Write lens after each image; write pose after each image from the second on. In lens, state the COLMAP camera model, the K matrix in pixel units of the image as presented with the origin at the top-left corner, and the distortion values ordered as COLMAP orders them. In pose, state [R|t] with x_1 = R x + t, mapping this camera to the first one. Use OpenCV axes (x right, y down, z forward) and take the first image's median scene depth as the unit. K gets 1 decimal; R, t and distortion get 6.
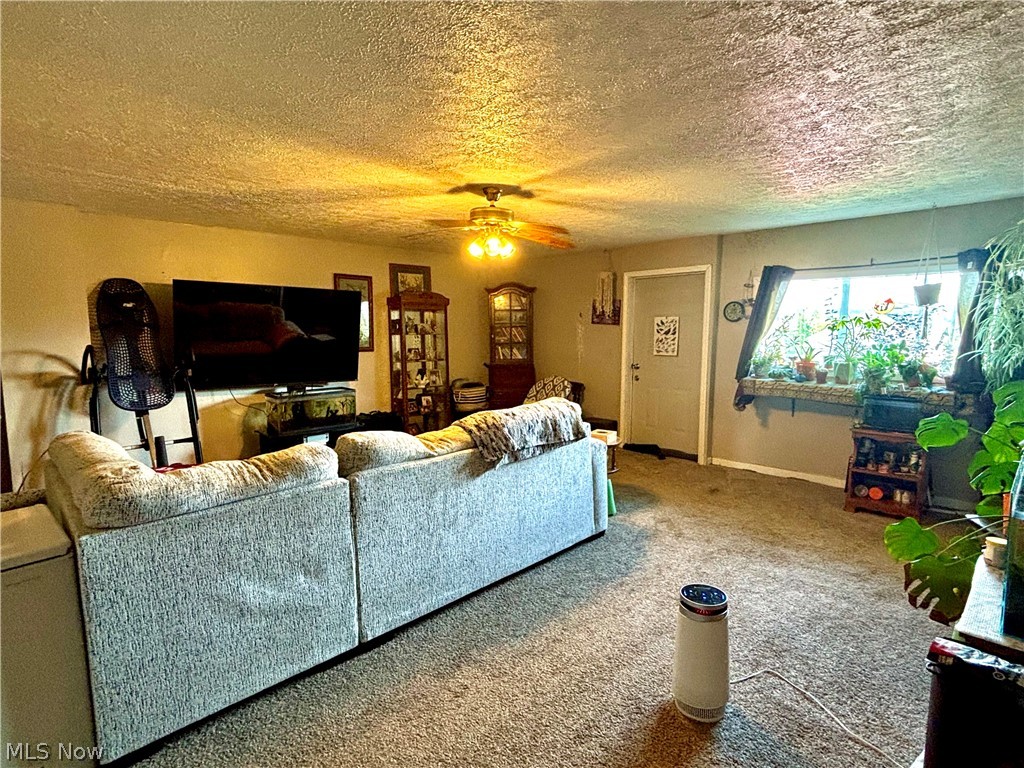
lens RADIAL K [[527.8, 0, 512.2], [0, 527.8, 386.5], [0, 0, 1]] dist [0.003377, 0.000144]
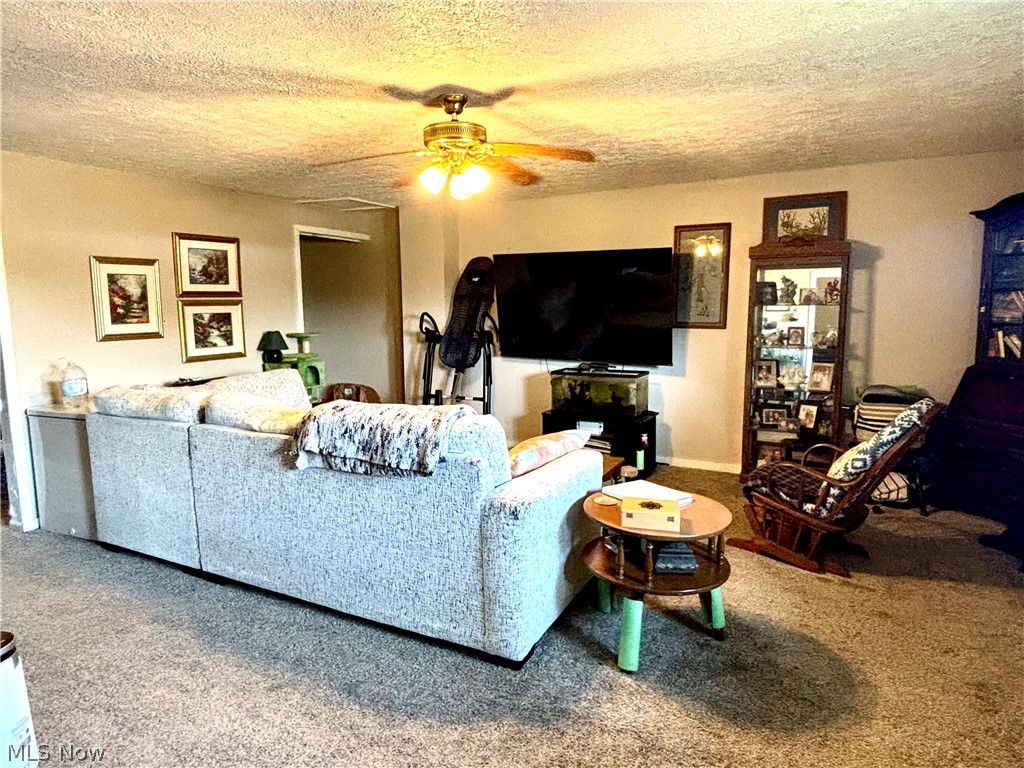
lens RADIAL K [[623.9, 0, 511.6], [0, 623.9, 382.9], [0, 0, 1]] dist [0.003952, -0.000237]
pose [[0.291428, 0.122333, -0.948738, 0.873184], [-0.096333, 0.990500, 0.098127, -0.092405], [0.951730, 0.062798, 0.300444, 0.899521]]
